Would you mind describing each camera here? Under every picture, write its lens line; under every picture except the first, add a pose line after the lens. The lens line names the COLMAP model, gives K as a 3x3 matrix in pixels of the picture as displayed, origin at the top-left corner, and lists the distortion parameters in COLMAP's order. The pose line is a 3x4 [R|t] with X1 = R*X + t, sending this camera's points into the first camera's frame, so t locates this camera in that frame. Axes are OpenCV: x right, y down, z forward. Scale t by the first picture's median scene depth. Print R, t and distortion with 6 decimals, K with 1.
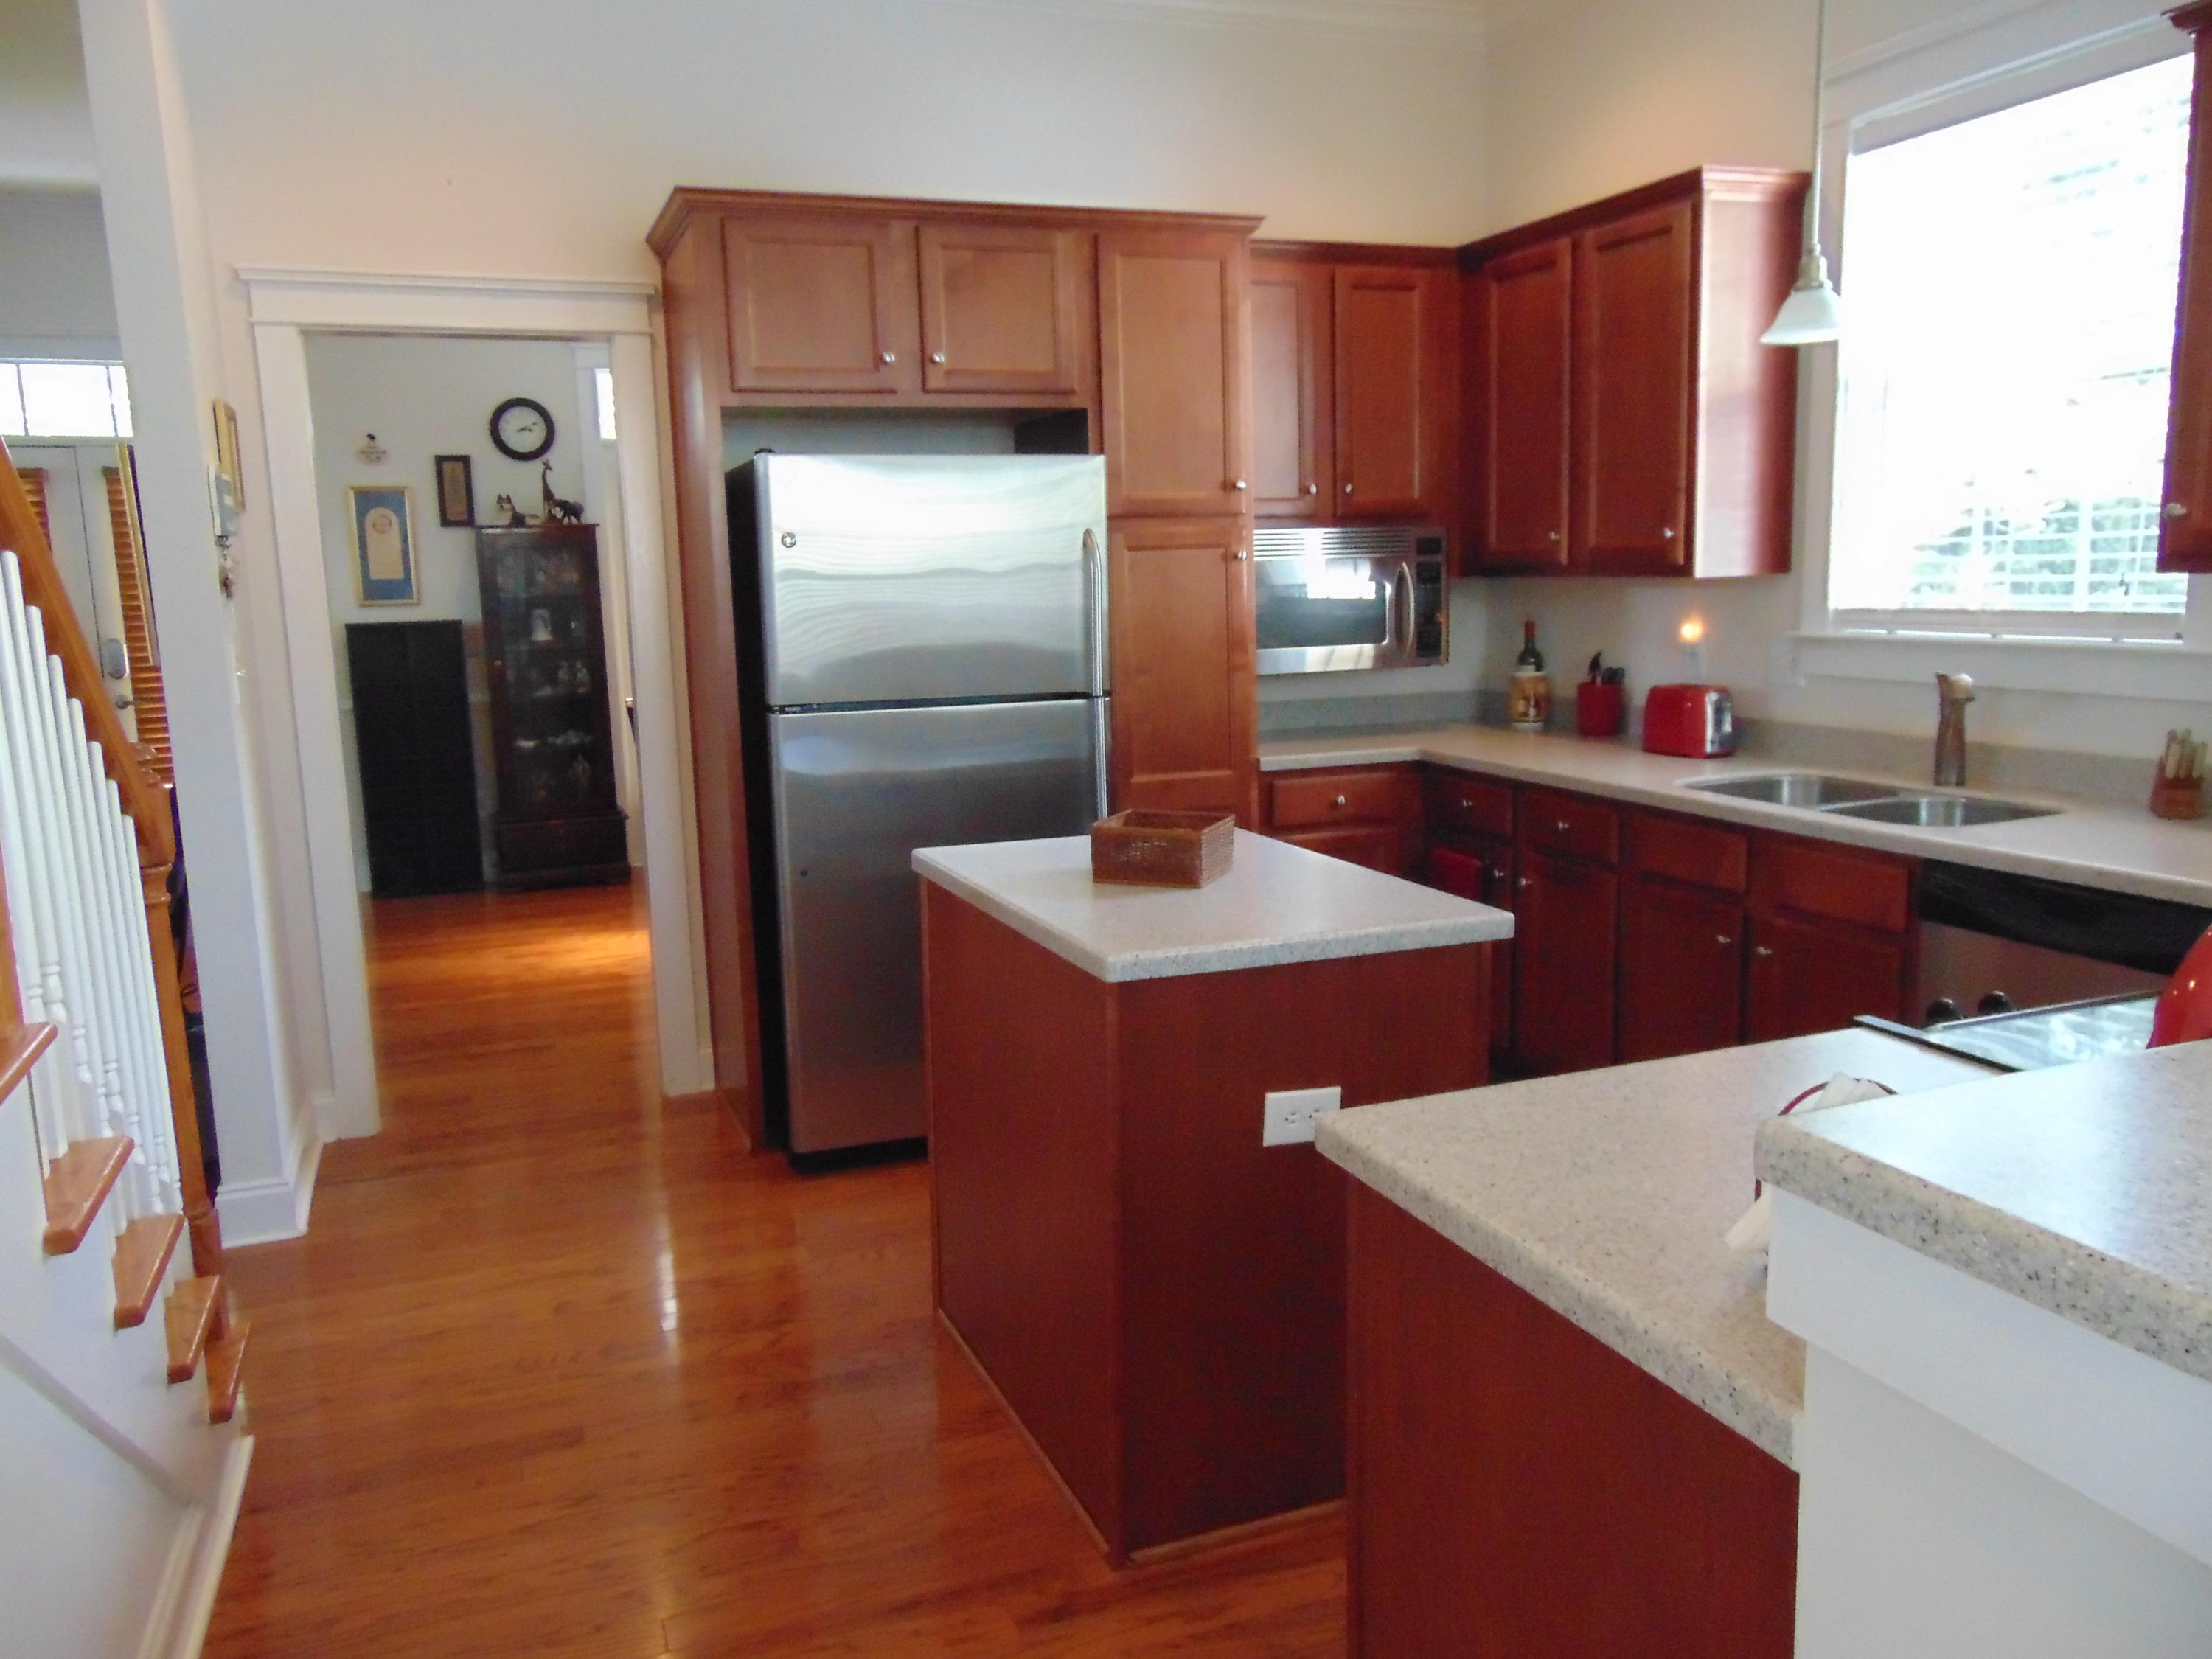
lens RADIAL K [[1671.4, 0, 1098.9], [0, 1671.4, 822.9], [0, 0, 1]] dist [-0.027480, 0.077482]
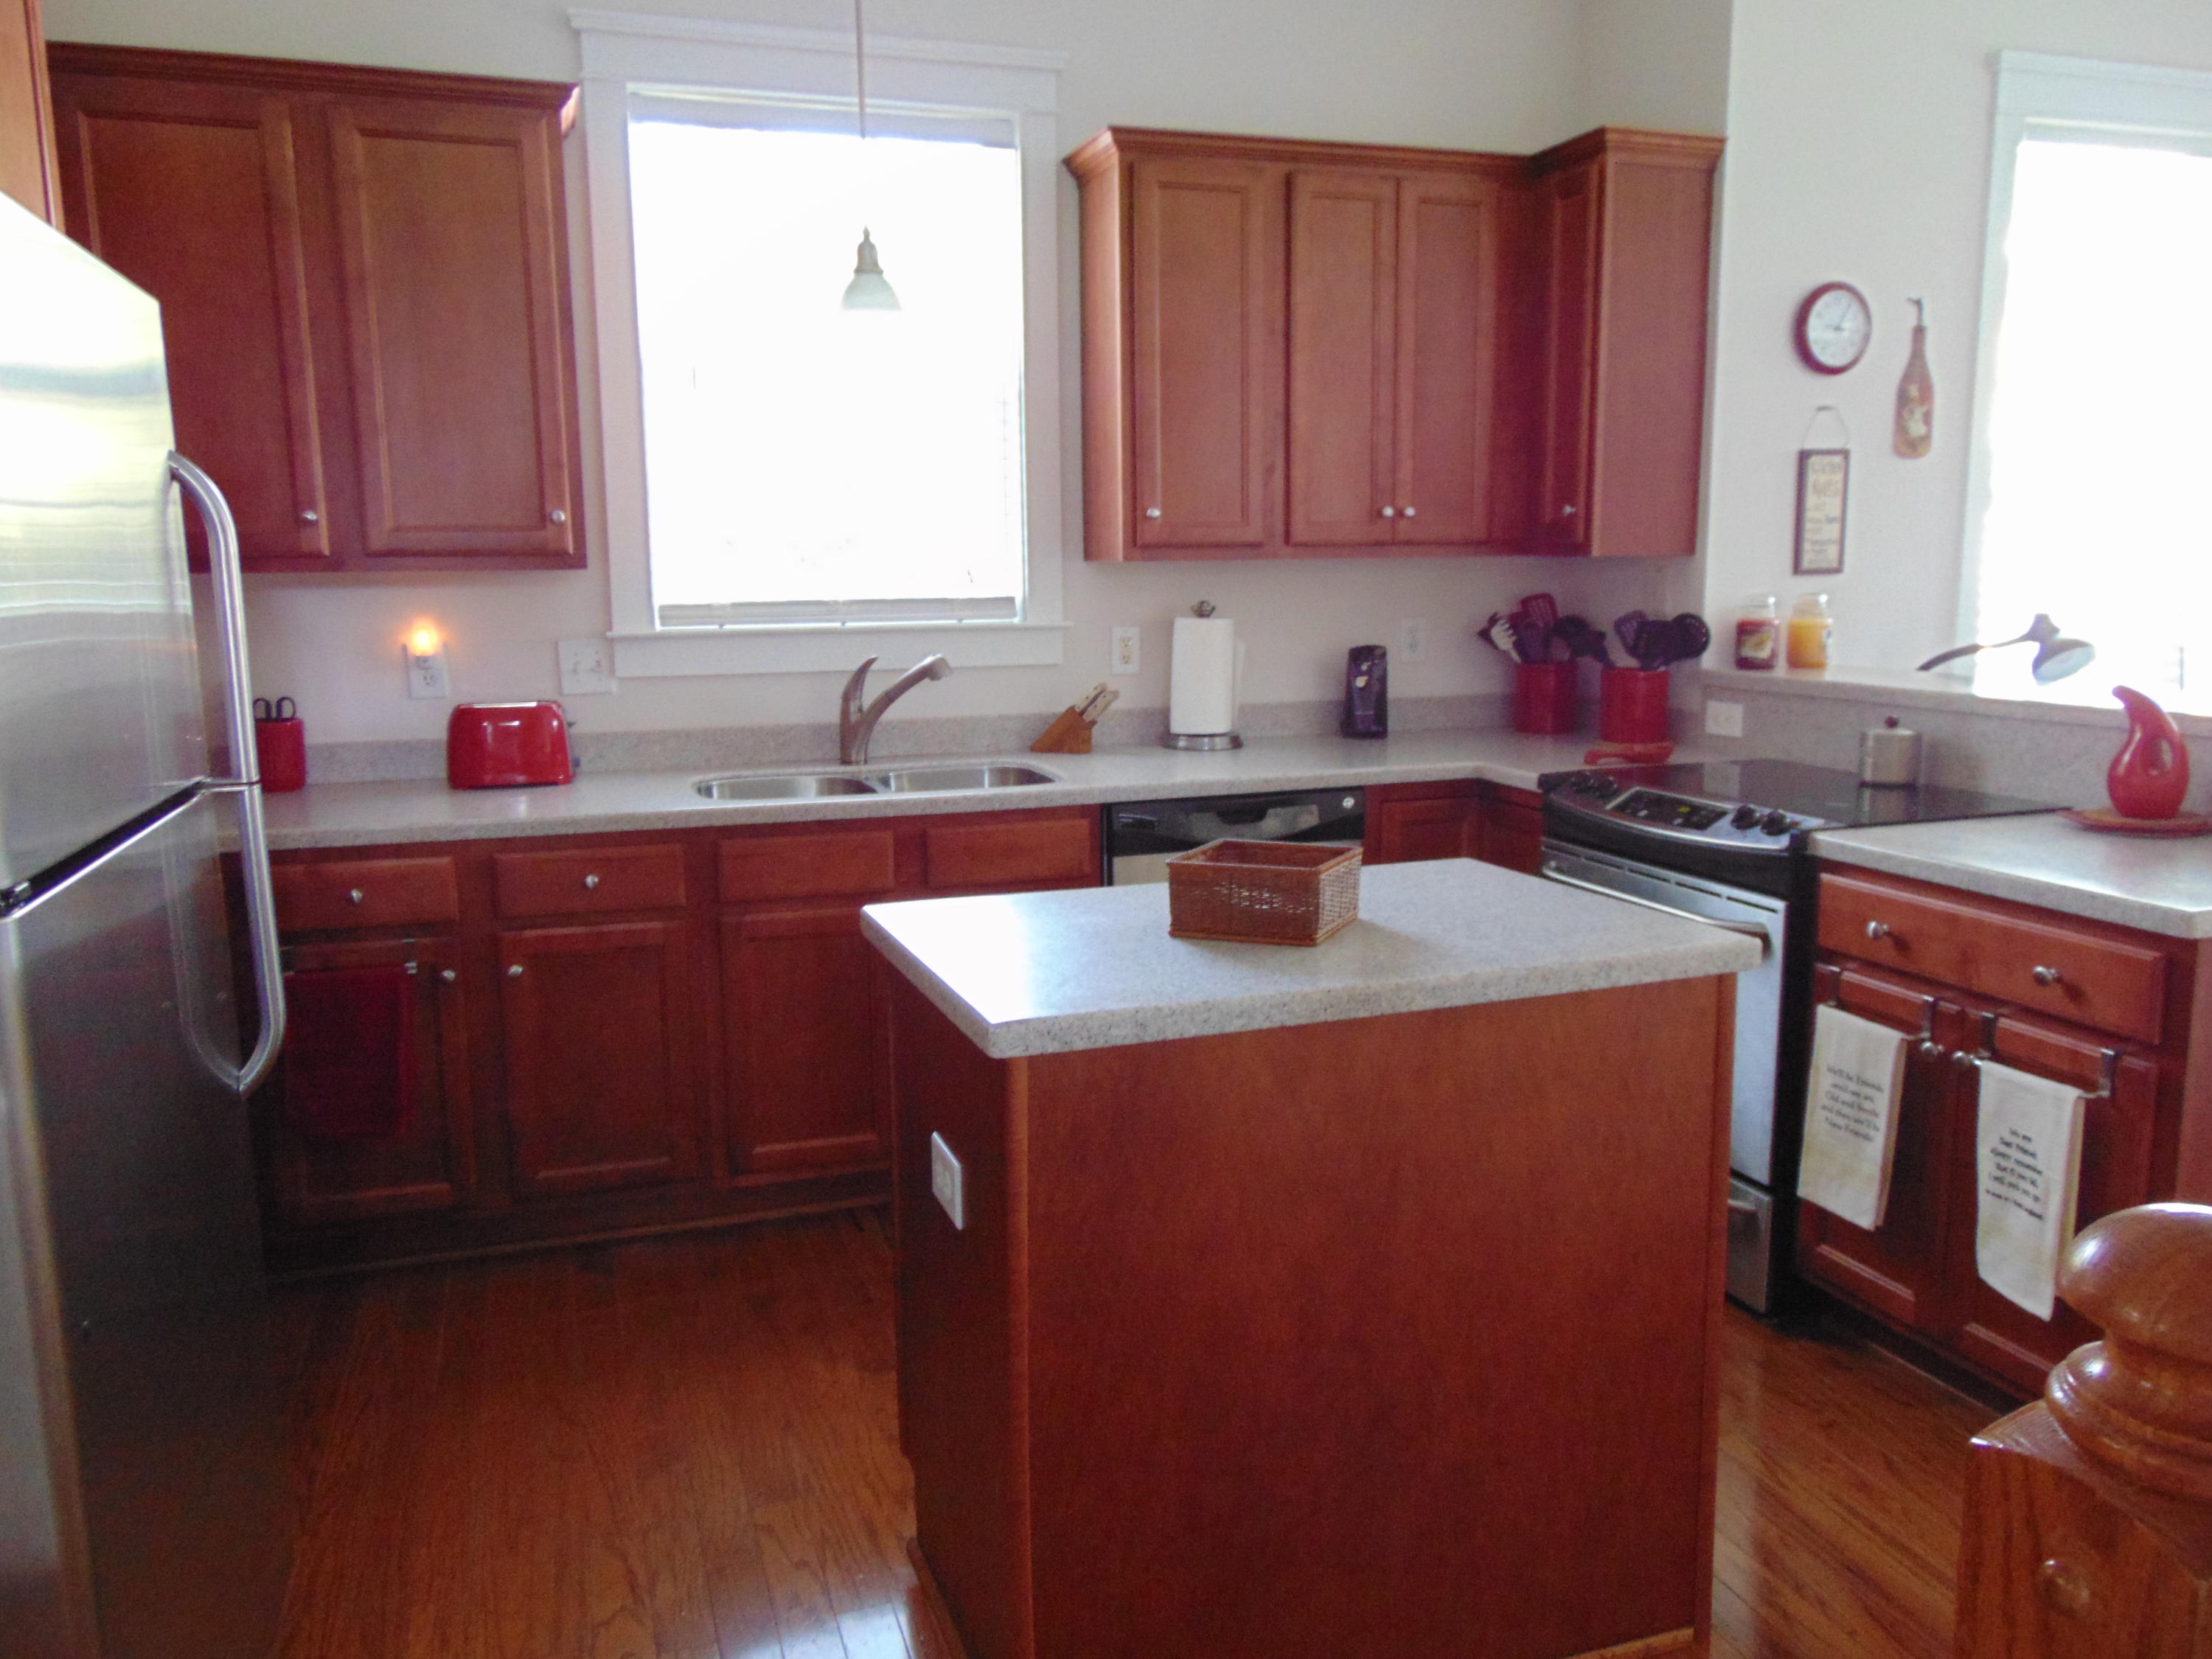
lens RADIAL K [[1671.4, 0, 1098.9], [0, 1671.4, 822.9], [0, 0, 1]] dist [-0.027480, 0.077482]
pose [[0.036497, -0.144720, 0.988799, -0.479280], [0.163802, 0.976942, 0.136939, -0.093103], [-0.985818, 0.156969, 0.059361, 0.691938]]
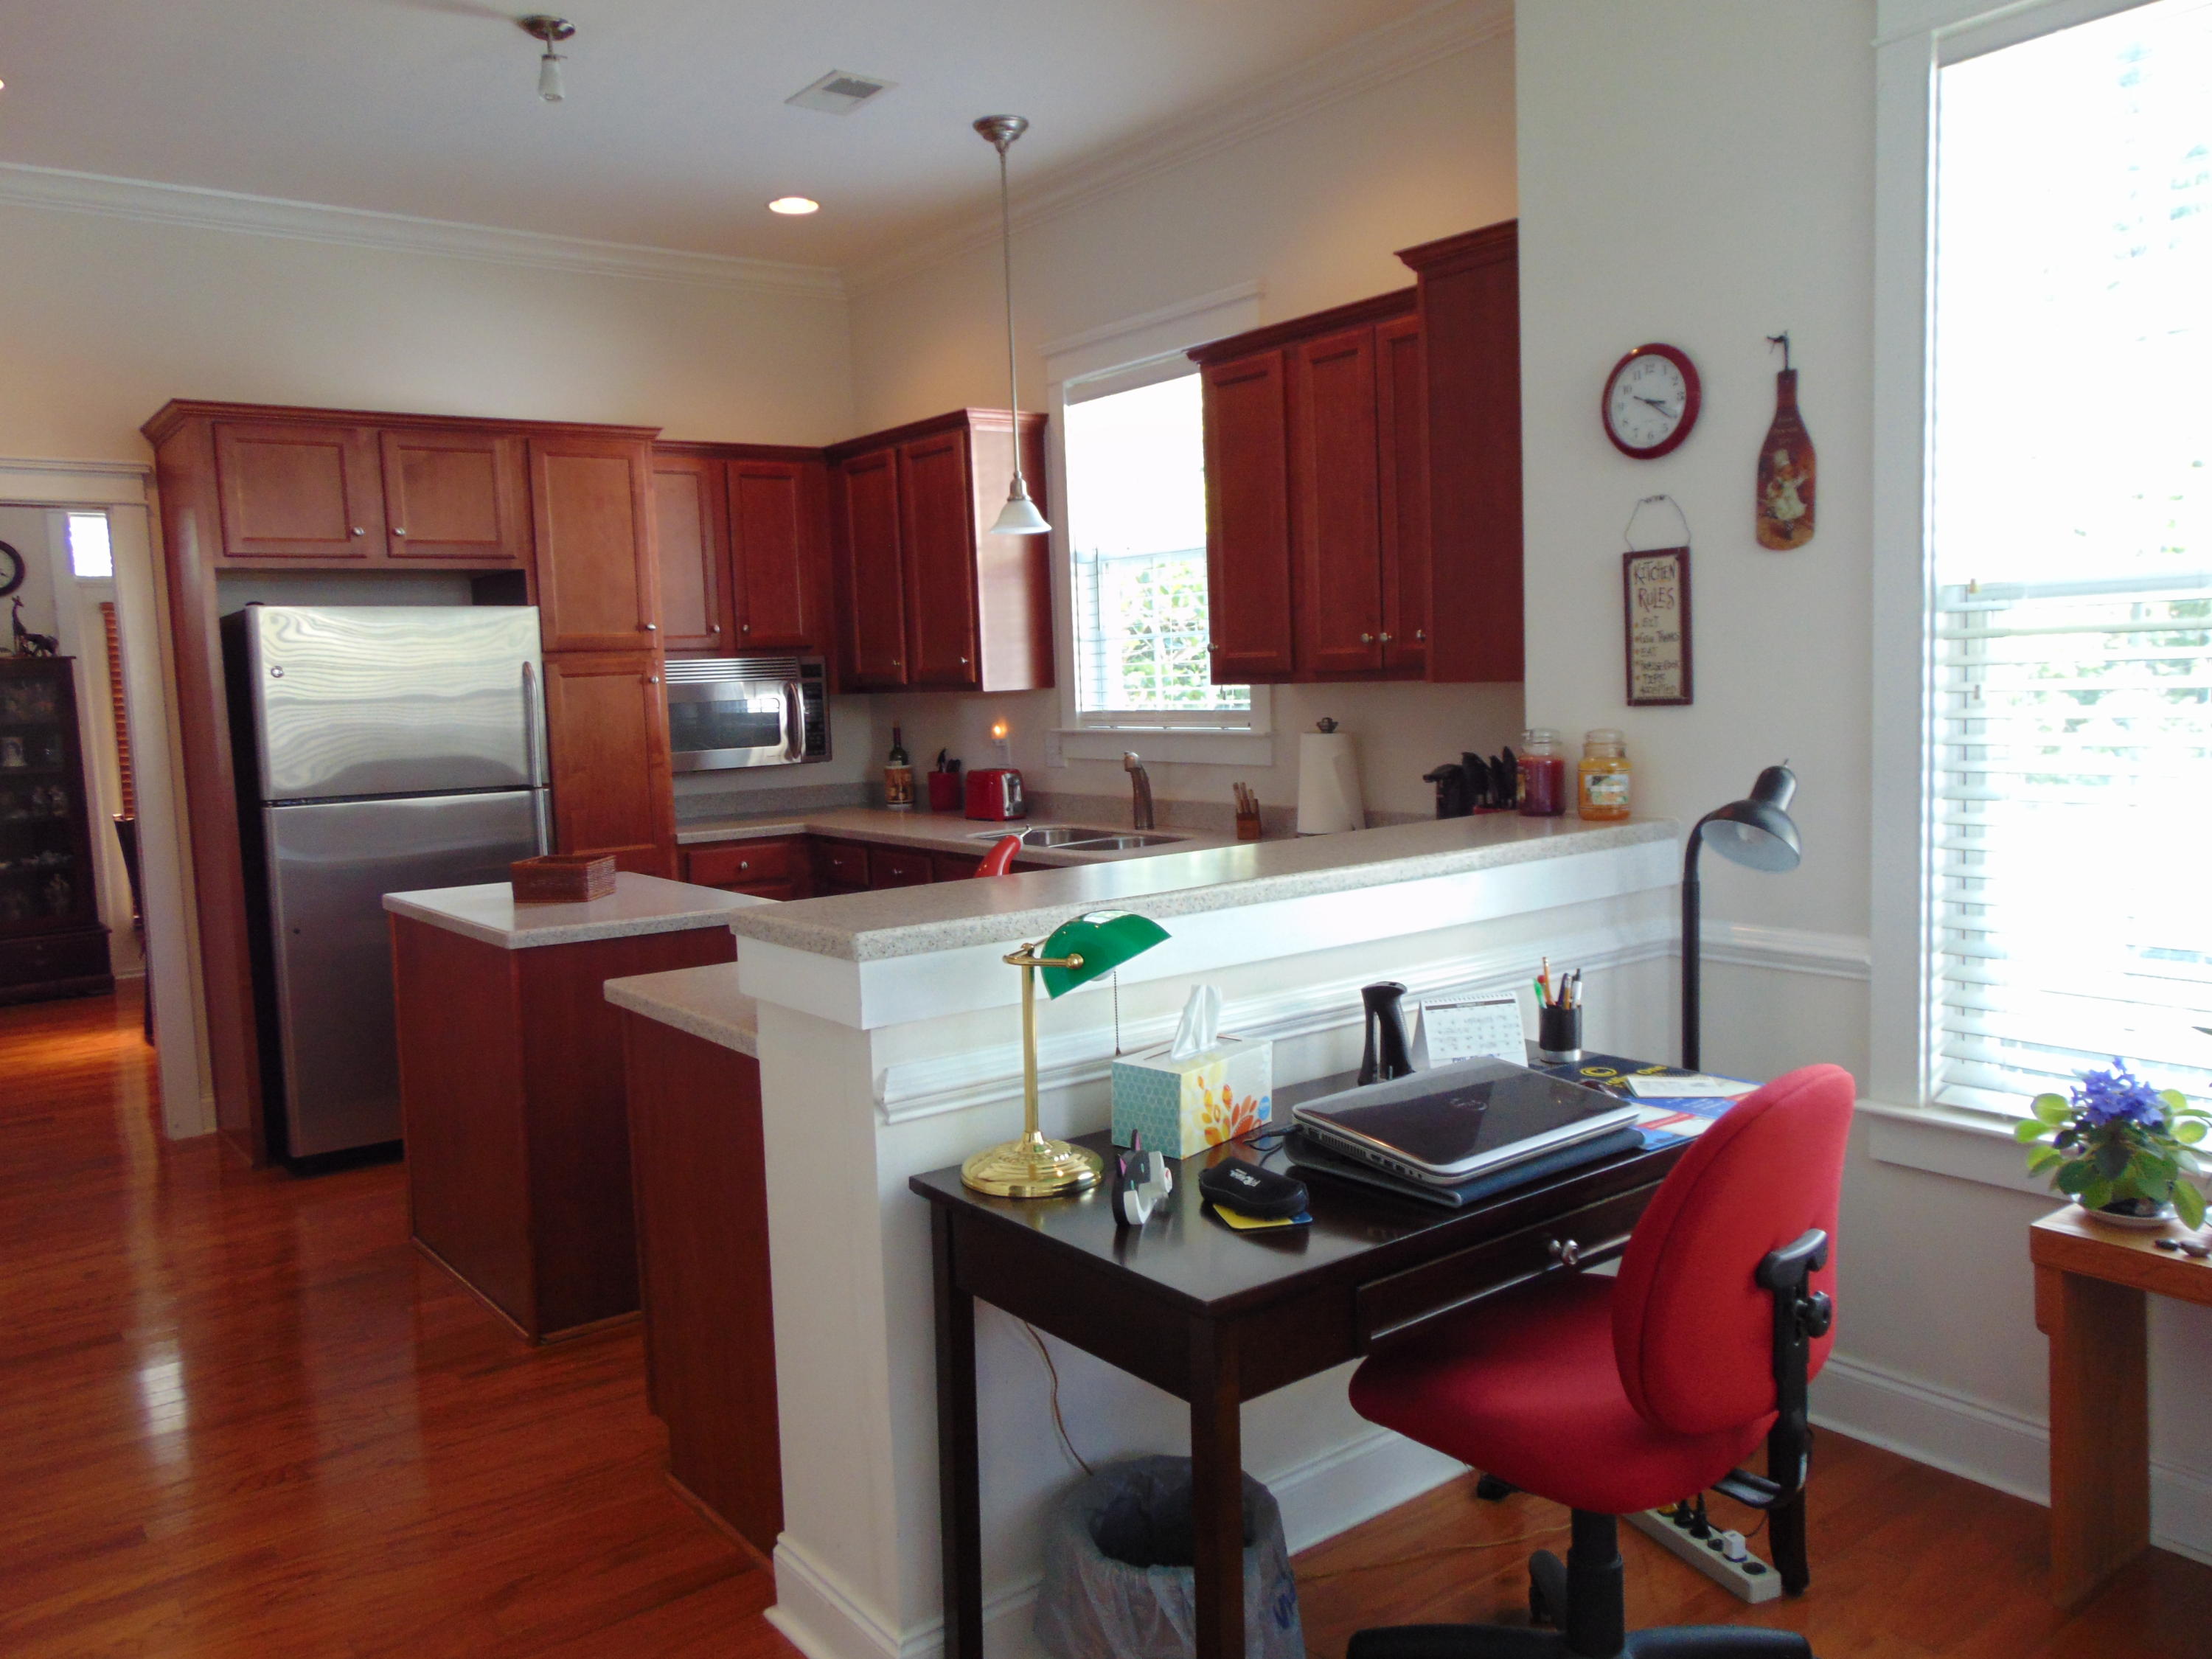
lens RADIAL K [[1671.4, 0, 1098.9], [0, 1671.4, 822.9], [0, 0, 1]] dist [-0.027480, 0.077482]
pose [[0.961327, -0.034397, 0.273254, 0.060836], [0.054122, 0.996418, -0.064977, 0.057769], [-0.270041, 0.077253, 0.959745, -0.355499]]
